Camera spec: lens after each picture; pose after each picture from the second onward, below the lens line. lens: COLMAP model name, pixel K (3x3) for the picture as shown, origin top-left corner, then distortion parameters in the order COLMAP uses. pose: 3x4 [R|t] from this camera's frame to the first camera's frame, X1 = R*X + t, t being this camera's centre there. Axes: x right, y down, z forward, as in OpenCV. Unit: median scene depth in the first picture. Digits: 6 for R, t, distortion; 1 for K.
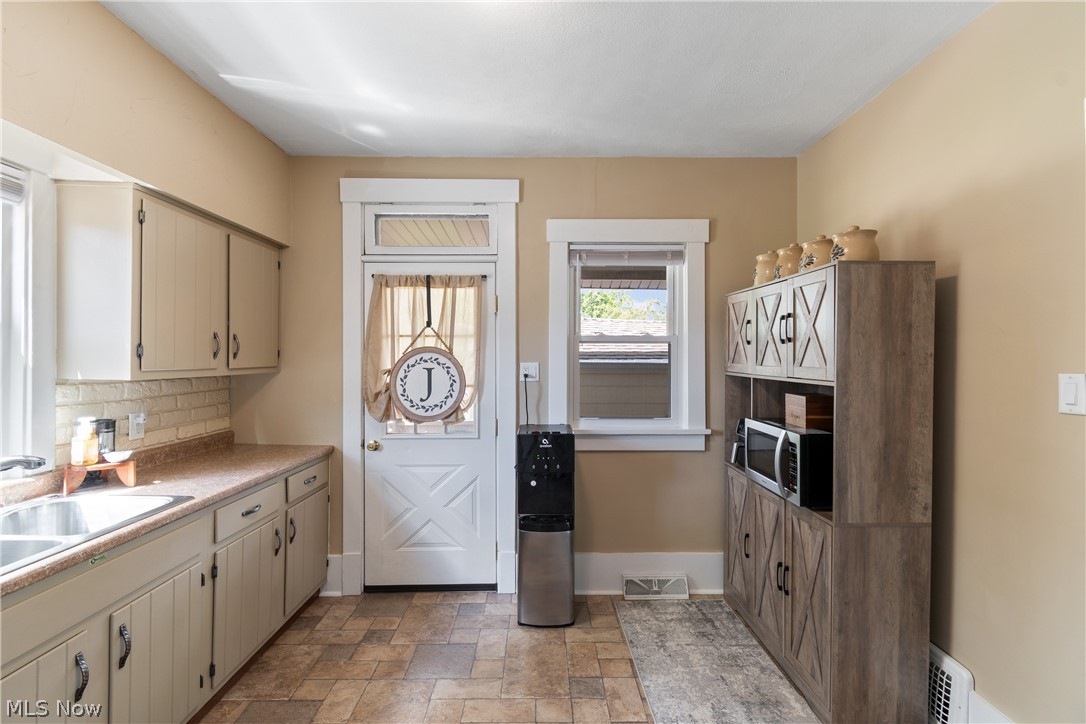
lens RADIAL K [[478.3, 0, 544.0], [0, 478.3, 358.1], [0, 0, 1]] dist [0.000192, 0.000045]
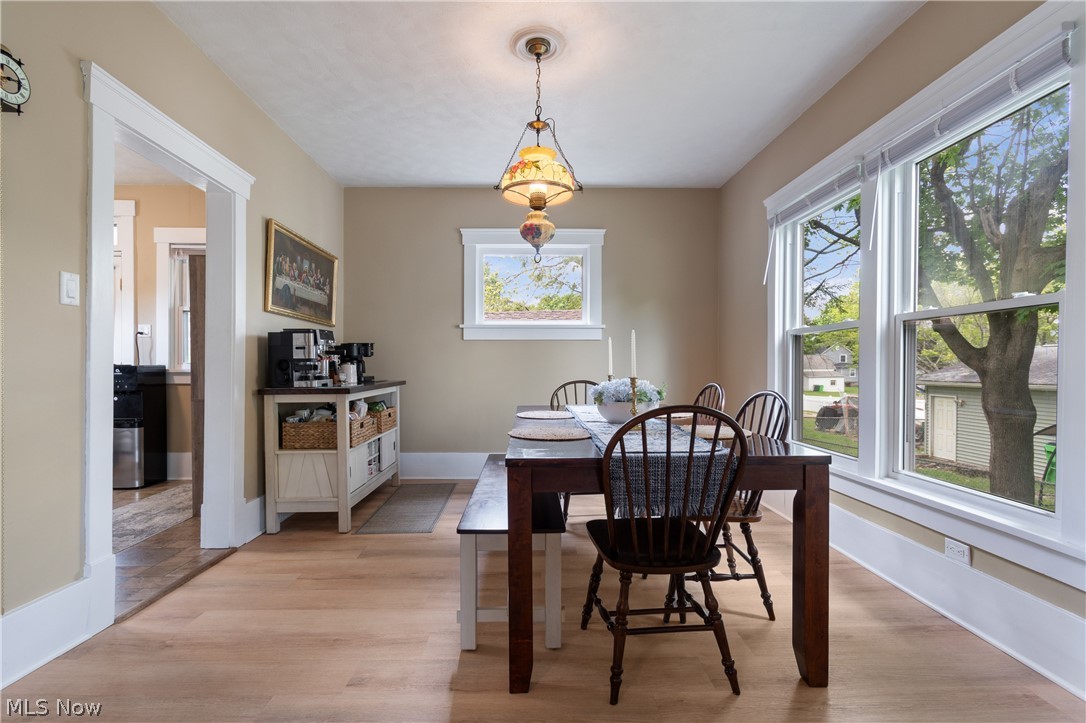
lens RADIAL K [[493.8, 0, 539.7], [0, 493.8, 377.0], [0, 0, 1]] dist [-0.001027, -0.000116]
pose [[0.999929, 0.000016, 0.011893, 1.199035], [-0.000234, 0.999832, 0.018329, 0.146190], [-0.011891, -0.018331, 0.999761, -0.556632]]
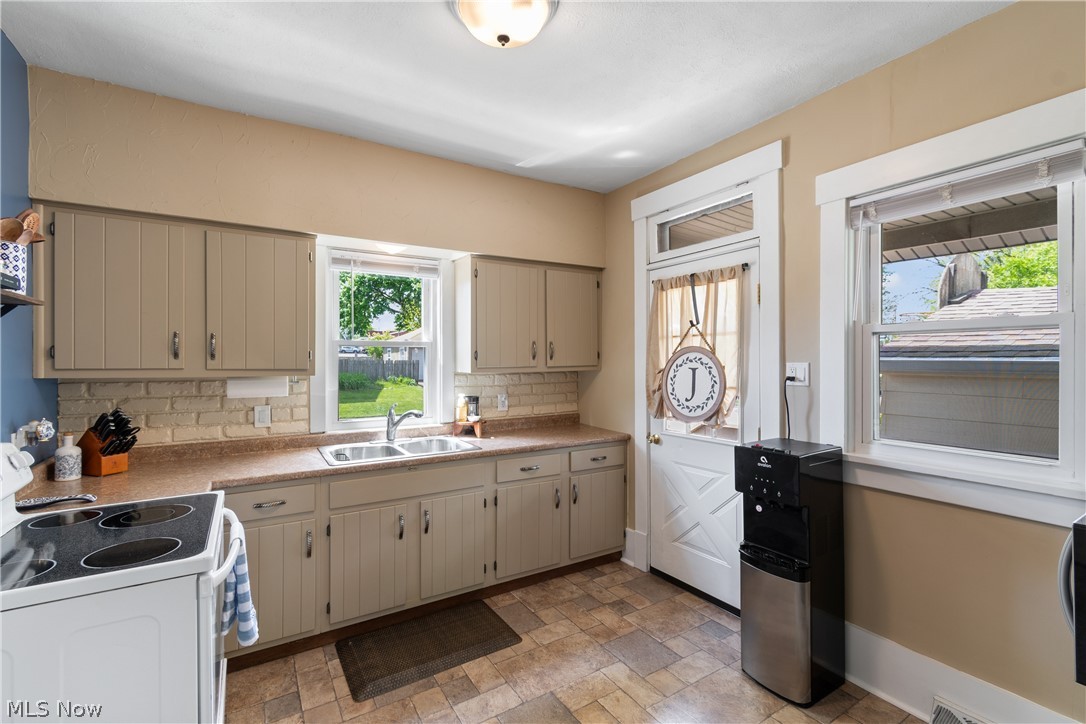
lens RADIAL K [[478.3, 0, 544.0], [0, 478.3, 358.1], [0, 0, 1]] dist [0.000192, 0.000045]
pose [[0.519911, -0.007005, -0.854192, 0.441723], [0.008663, 0.999958, -0.002927, 0.000781], [0.854176, -0.005878, 0.519950, 0.226433]]
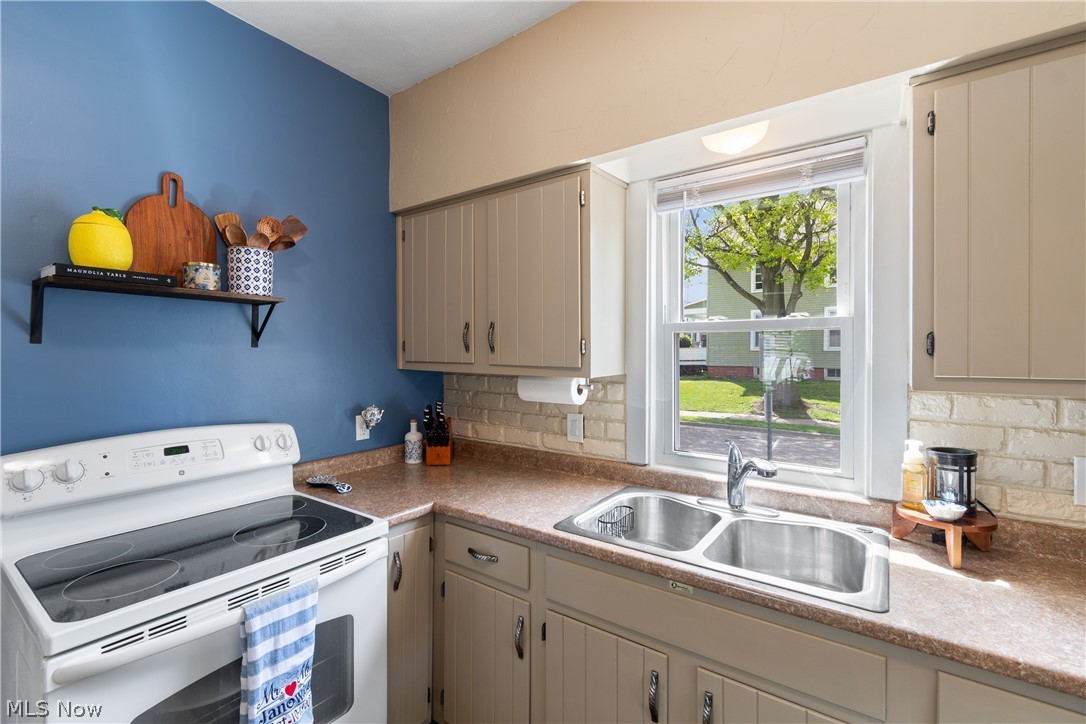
lens RADIAL K [[480.6, 0, 540.5], [0, 480.6, 354.5], [0, 0, 1]] dist [-0.002260, -0.000605]
pose [[-0.593005, -0.004745, -0.805185, -0.037778], [-0.001388, 0.999987, -0.004870, 0.001390], [0.805198, -0.001770, -0.593004, 0.628772]]
